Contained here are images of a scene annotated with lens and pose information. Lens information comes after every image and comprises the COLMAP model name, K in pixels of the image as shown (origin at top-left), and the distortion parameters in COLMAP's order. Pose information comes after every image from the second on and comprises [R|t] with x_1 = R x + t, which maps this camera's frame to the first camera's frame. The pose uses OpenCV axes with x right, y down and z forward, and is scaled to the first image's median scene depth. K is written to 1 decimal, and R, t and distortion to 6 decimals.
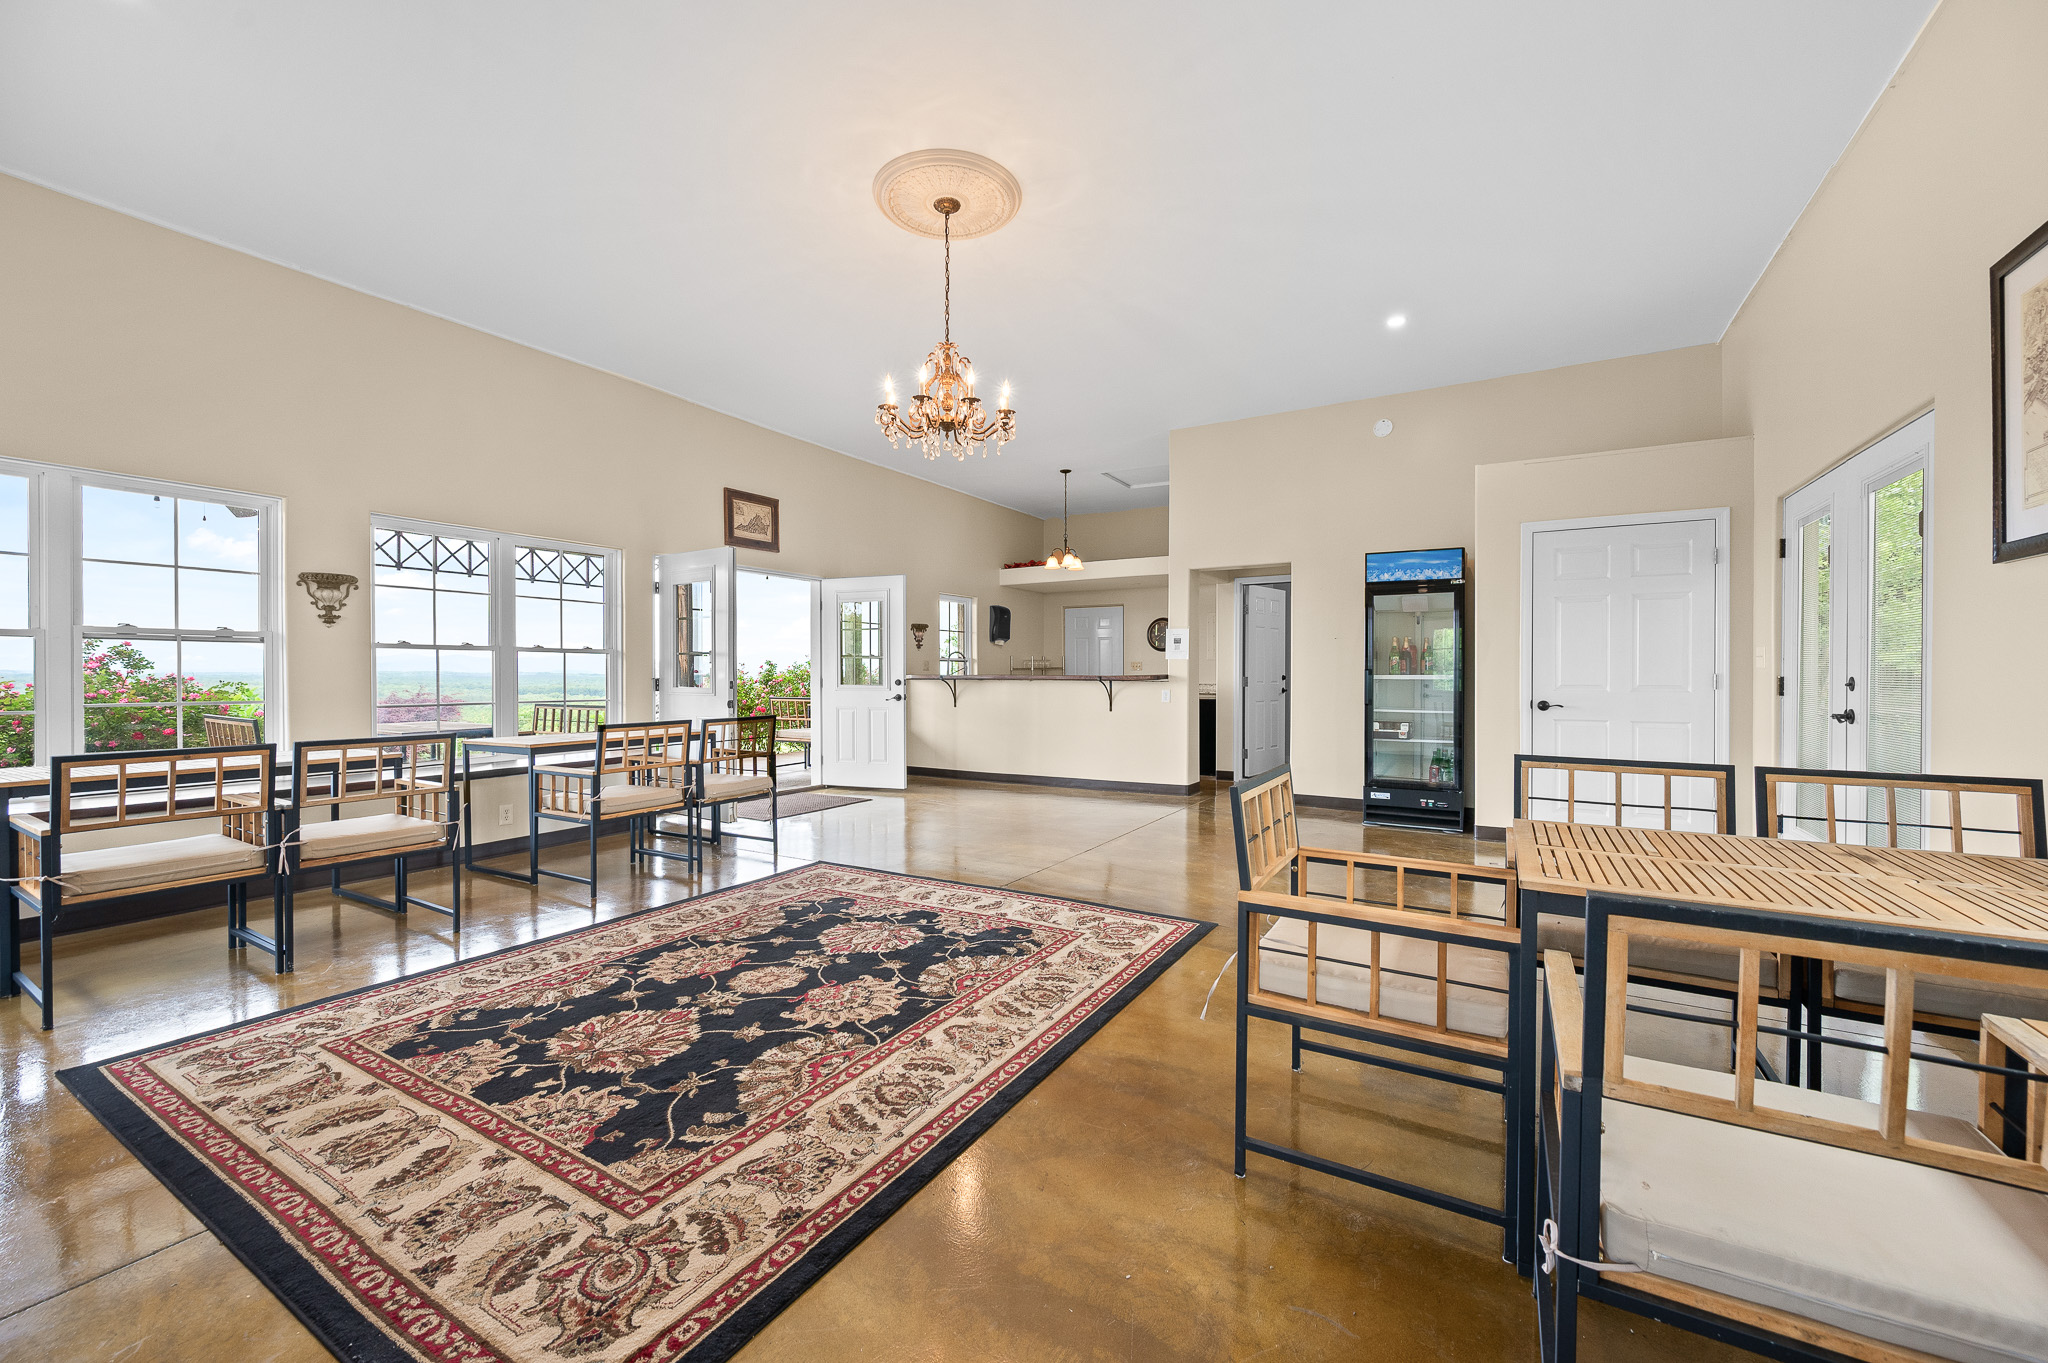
lens RADIAL K [[811.8, 0, 1024.0], [0, 811.8, 681.5], [0, 0, 1]] dist [-0.000620, -0.000515]
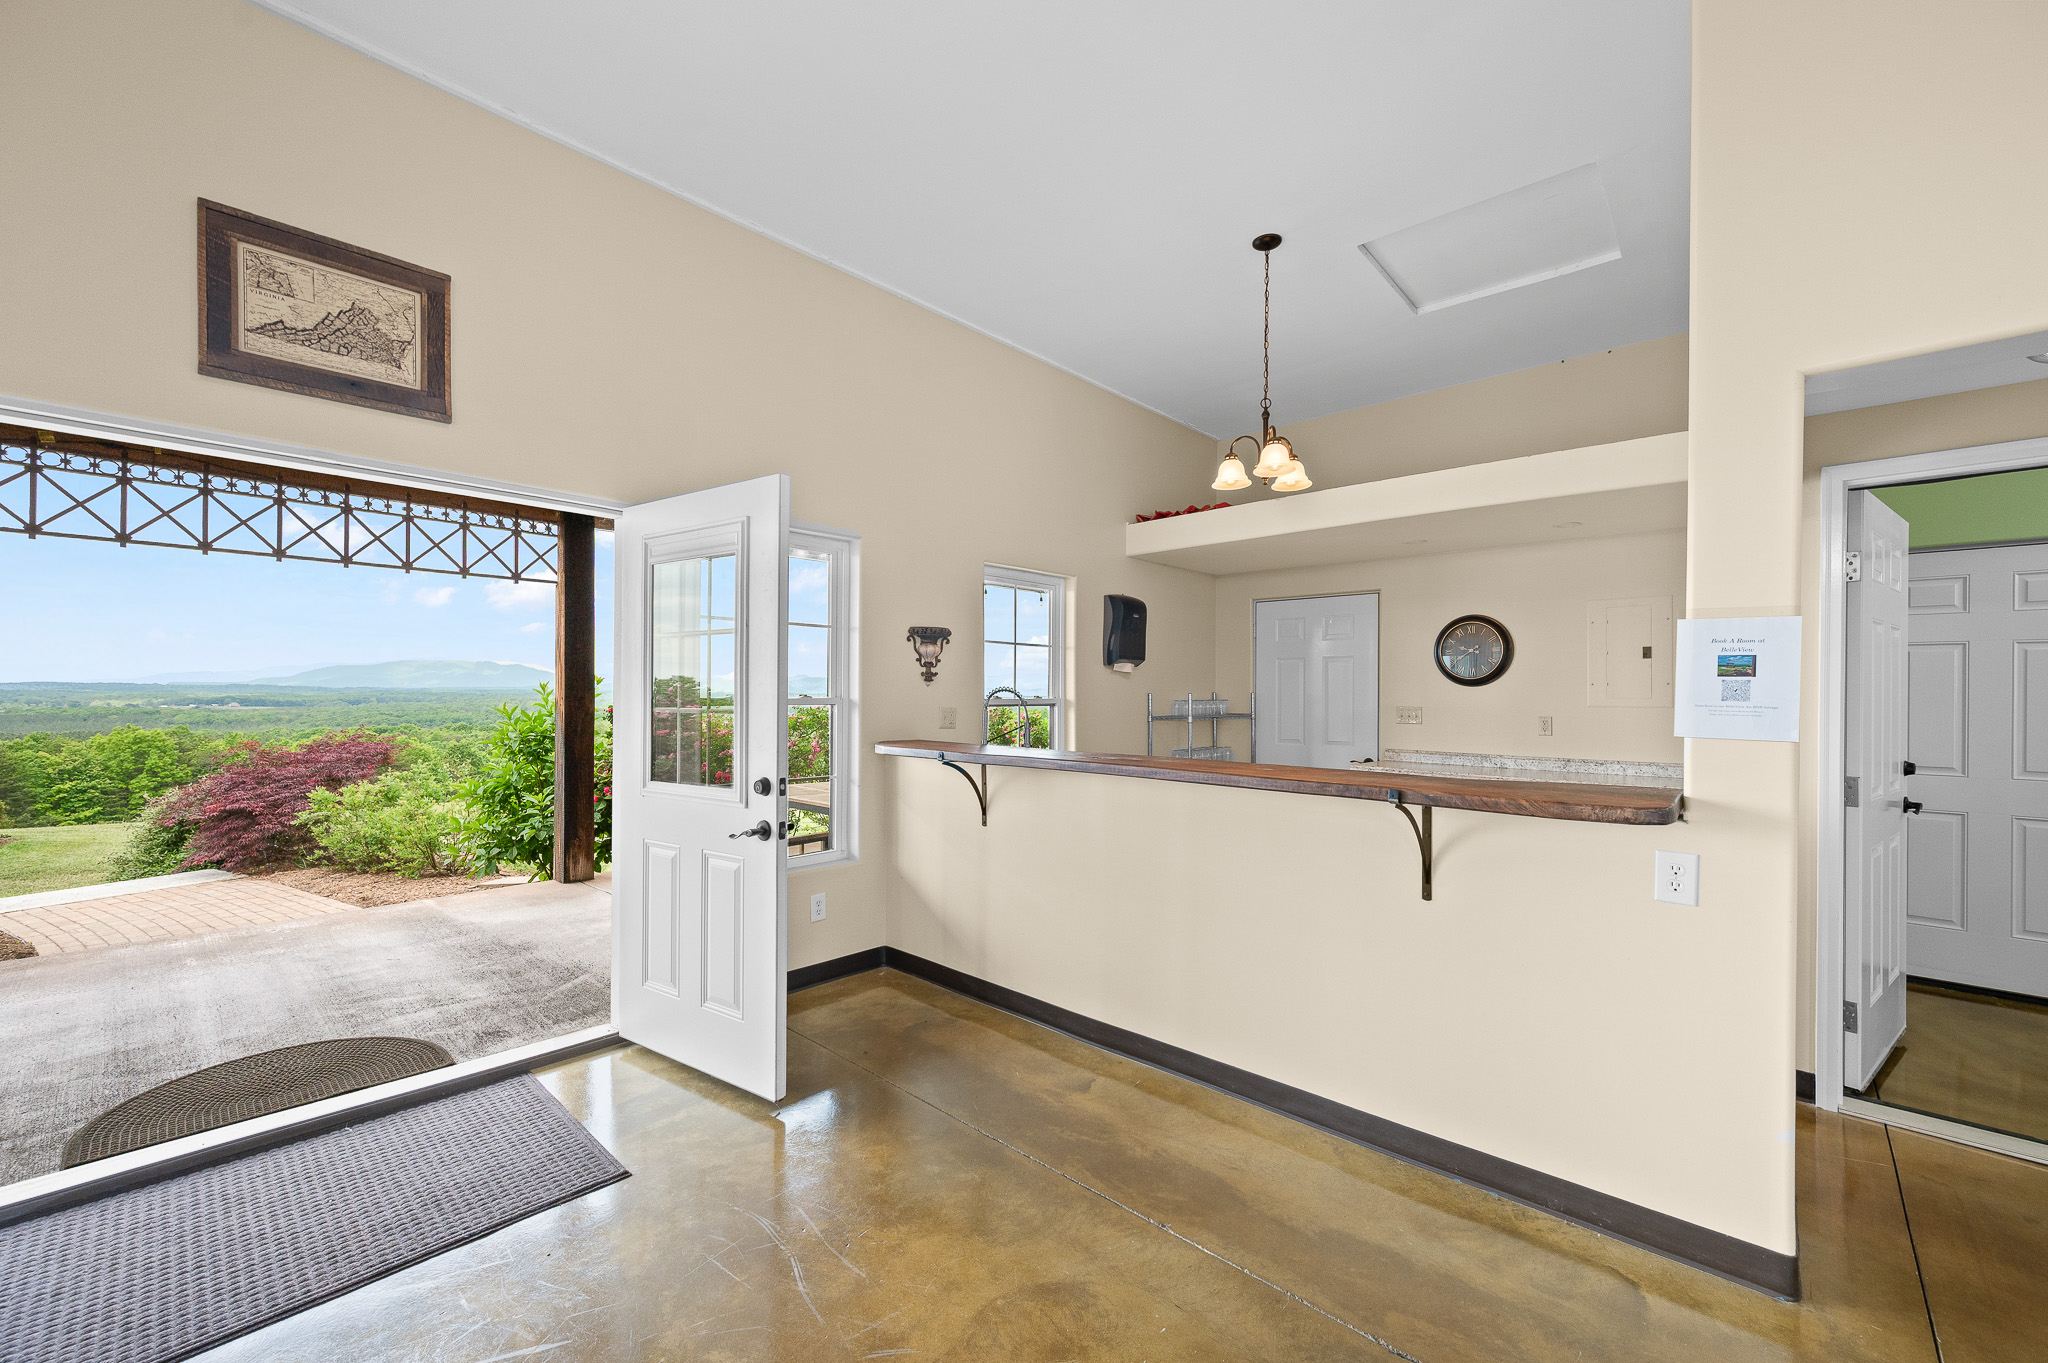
lens RADIAL K [[818.1, 0, 1021.1], [0, 818.1, 695.8], [0, 0, 1]] dist [-0.001000, -0.000162]
pose [[0.975760, 0.008251, -0.218687, 0.061775], [-0.010328, 0.999912, -0.008355, -0.081939], [0.218599, 0.010411, 0.975759, 1.577808]]
